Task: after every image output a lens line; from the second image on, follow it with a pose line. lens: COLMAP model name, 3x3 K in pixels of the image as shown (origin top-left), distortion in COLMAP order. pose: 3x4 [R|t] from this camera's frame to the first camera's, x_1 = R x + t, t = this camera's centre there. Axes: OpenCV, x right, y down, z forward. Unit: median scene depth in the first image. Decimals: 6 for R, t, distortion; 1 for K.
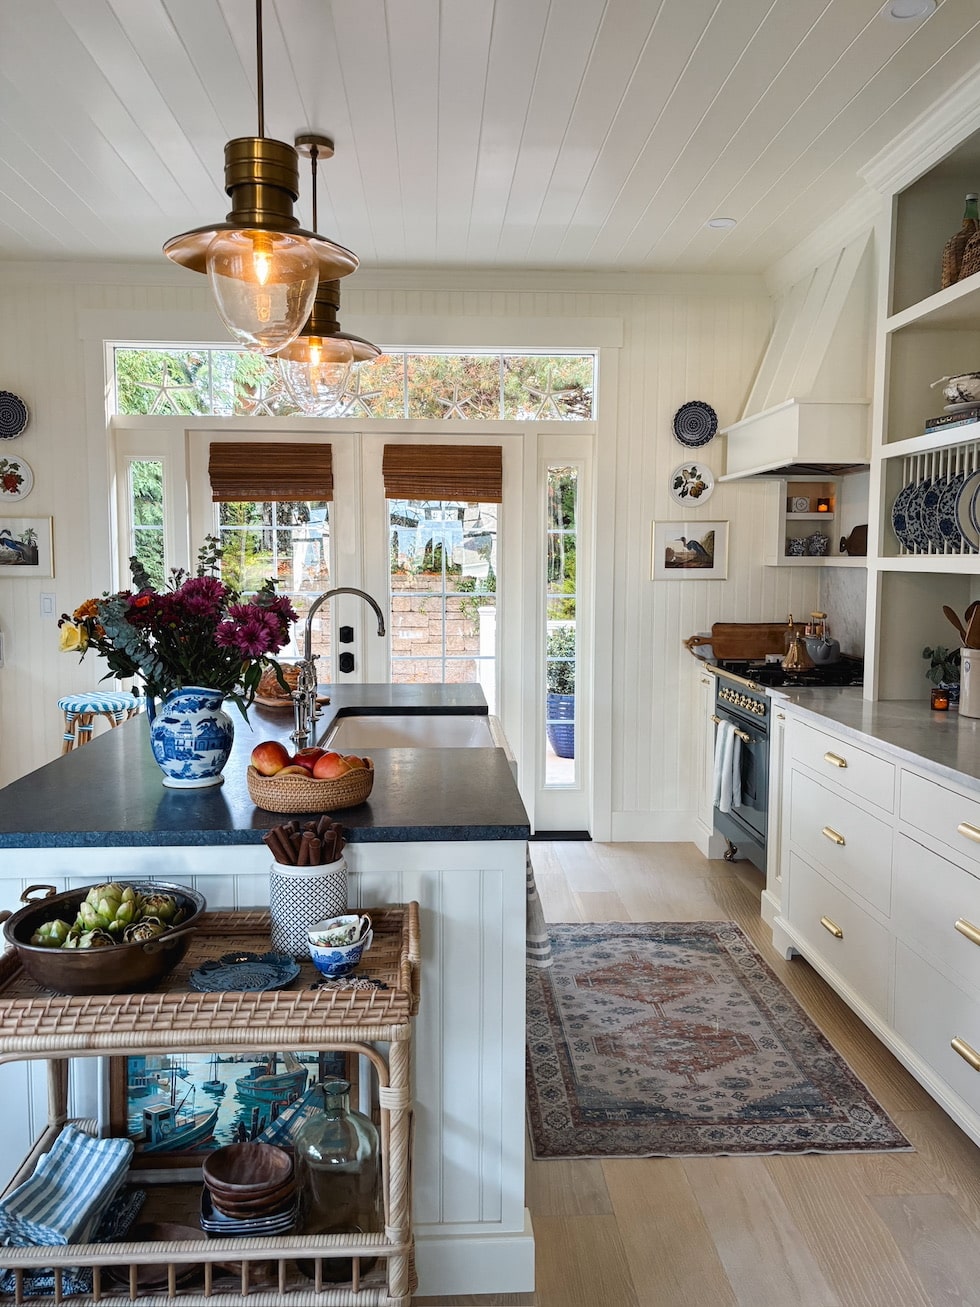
lens RADIAL K [[1002.6, 0, 501.5], [0, 1002.6, 634.1], [0, 0, 1]] dist [0.016134, -0.025984]
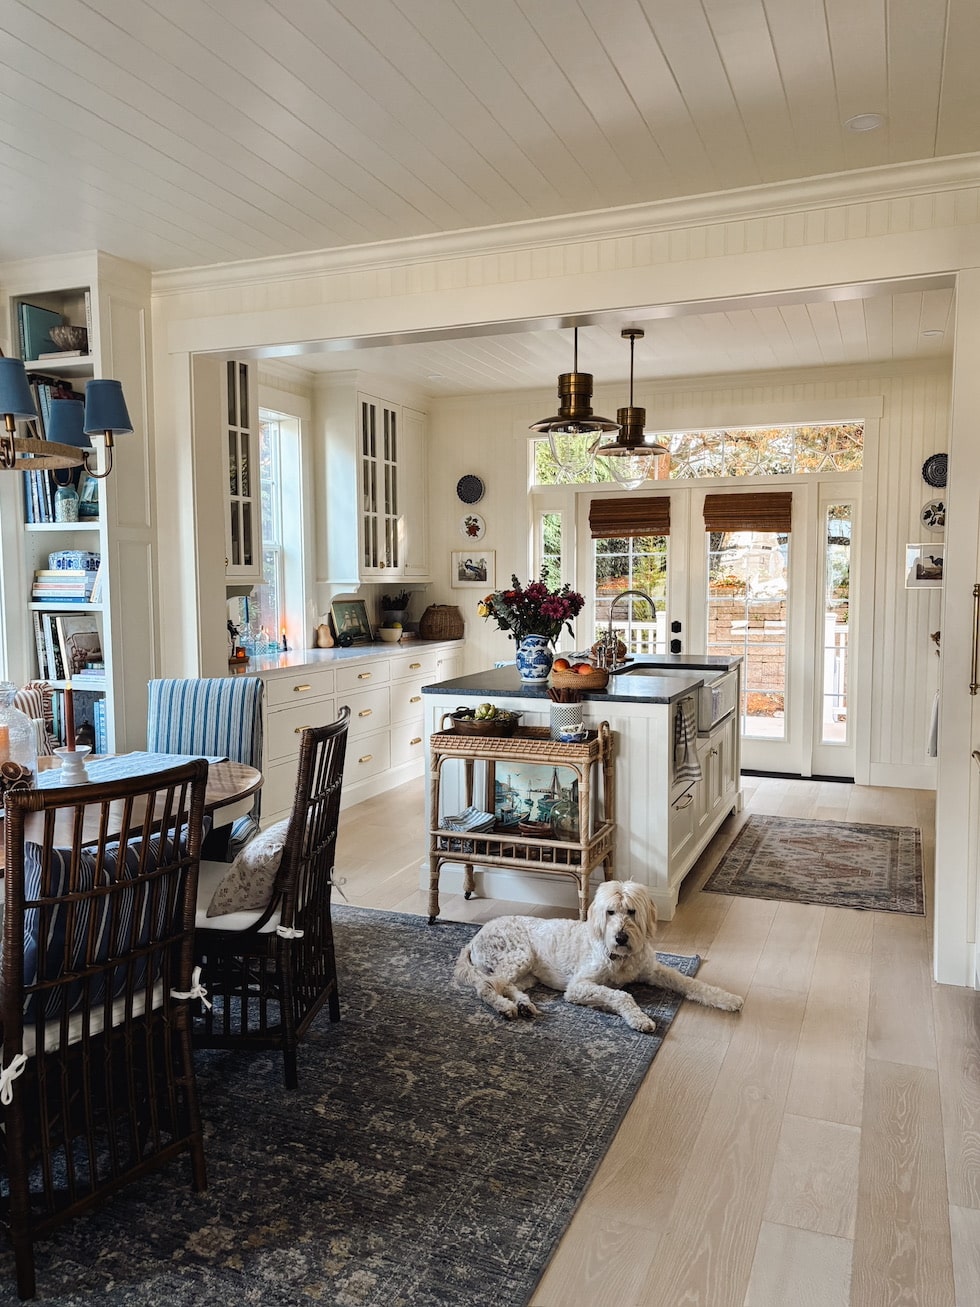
lens RADIAL K [[1002.6, 0, 526.0], [0, 1002.6, 616.0], [0, 0, 1]] dist [0.016134, -0.025984]
pose [[0.913091, 0.005331, -0.407720, 0.476340], [-0.020392, 0.999260, -0.032601, 0.072686], [0.407245, 0.038082, 0.912525, -0.829689]]
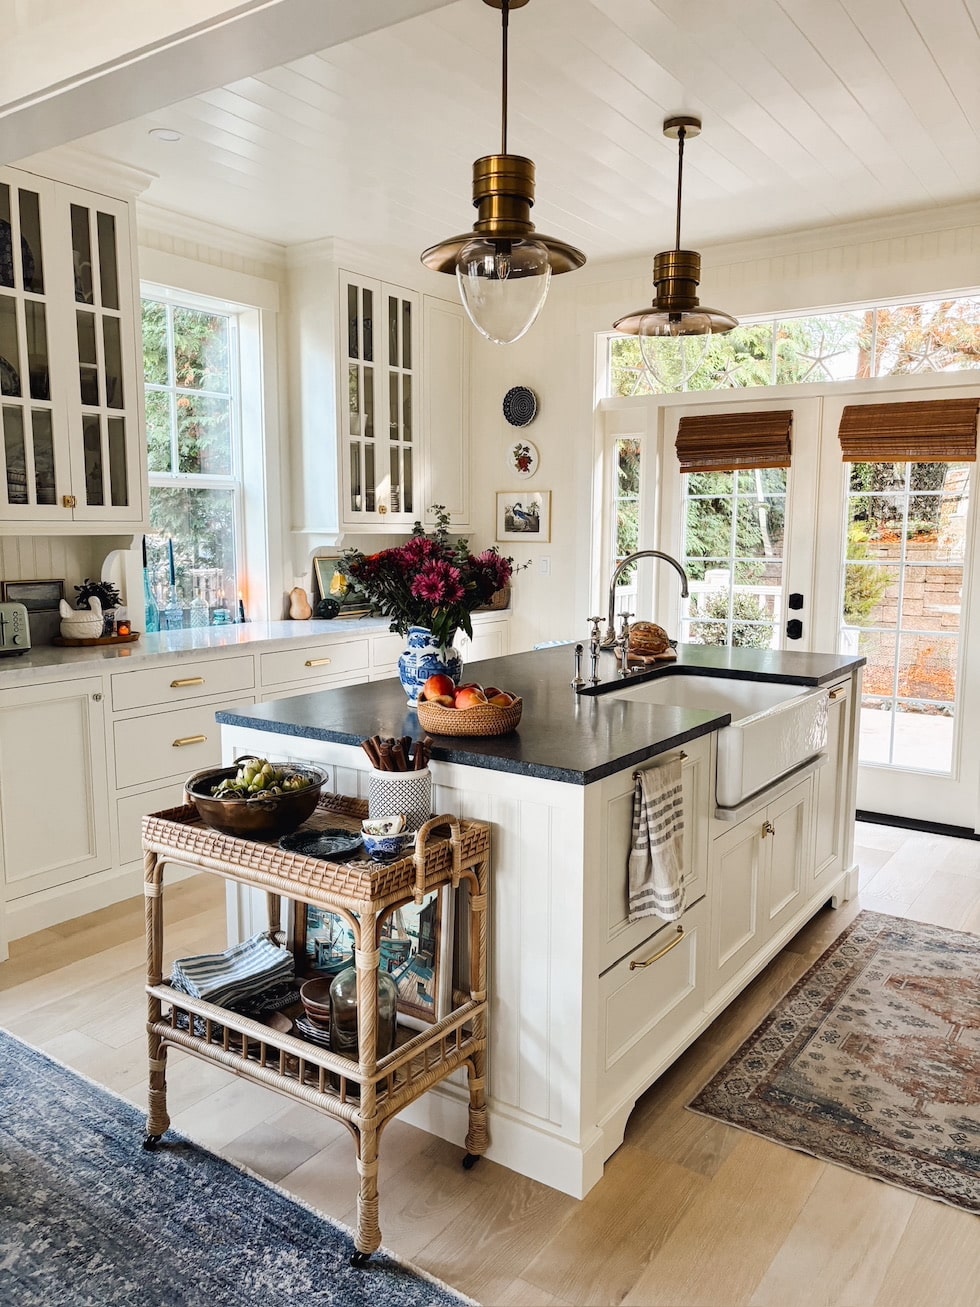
lens RADIAL K [[1002.6, 0, 511.1], [0, 1002.6, 635.3], [0, 0, 1]] dist [0.016134, -0.025984]
pose [[0.792815, 0.061542, -0.606348, 0.461520], [-0.043954, 0.998072, 0.043829, 0.004151], [0.607876, -0.008097, 0.793991, 0.081564]]
